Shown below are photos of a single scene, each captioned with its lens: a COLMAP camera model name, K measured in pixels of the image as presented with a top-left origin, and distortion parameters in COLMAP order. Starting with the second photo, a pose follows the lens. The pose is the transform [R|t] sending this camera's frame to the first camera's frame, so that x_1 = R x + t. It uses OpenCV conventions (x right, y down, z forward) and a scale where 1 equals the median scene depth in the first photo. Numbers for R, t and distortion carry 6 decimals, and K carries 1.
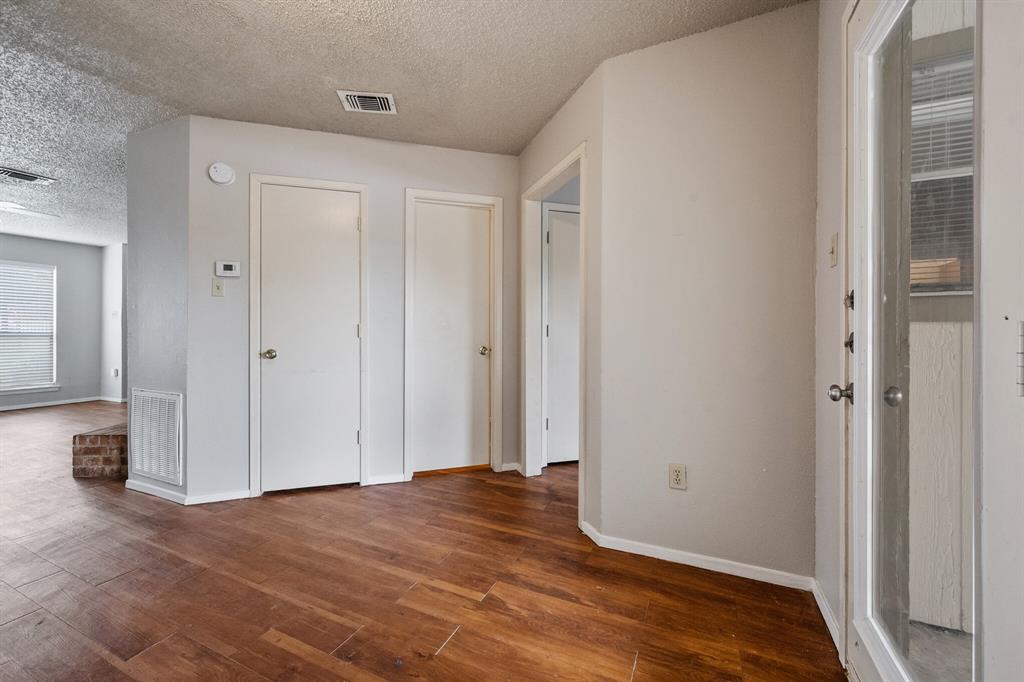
lens RADIAL K [[415.2, 0, 507.5], [0, 415.2, 337.3], [0, 0, 1]] dist [0.003308, 0.000862]
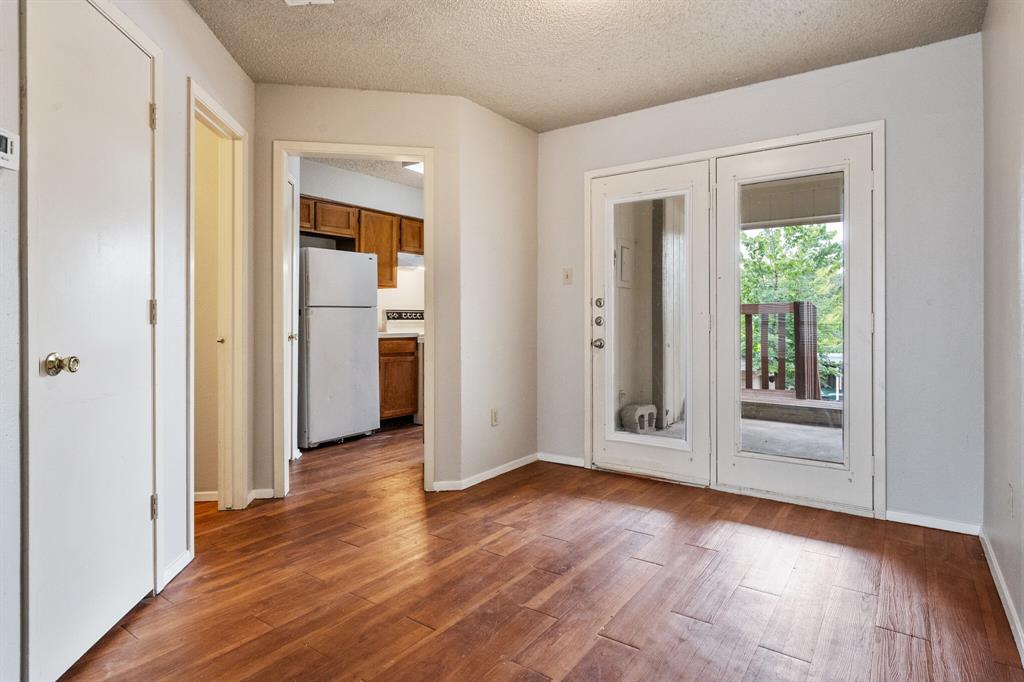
lens RADIAL K [[555.0, 0, 511.1], [0, 555.0, 333.0], [0, 0, 1]] dist [0.000918, -0.000027]
pose [[0.155777, -0.011777, 0.987722, -1.630460], [0.006788, 0.999918, 0.010852, 0.024340], [-0.987769, 0.005015, 0.155844, 0.708945]]
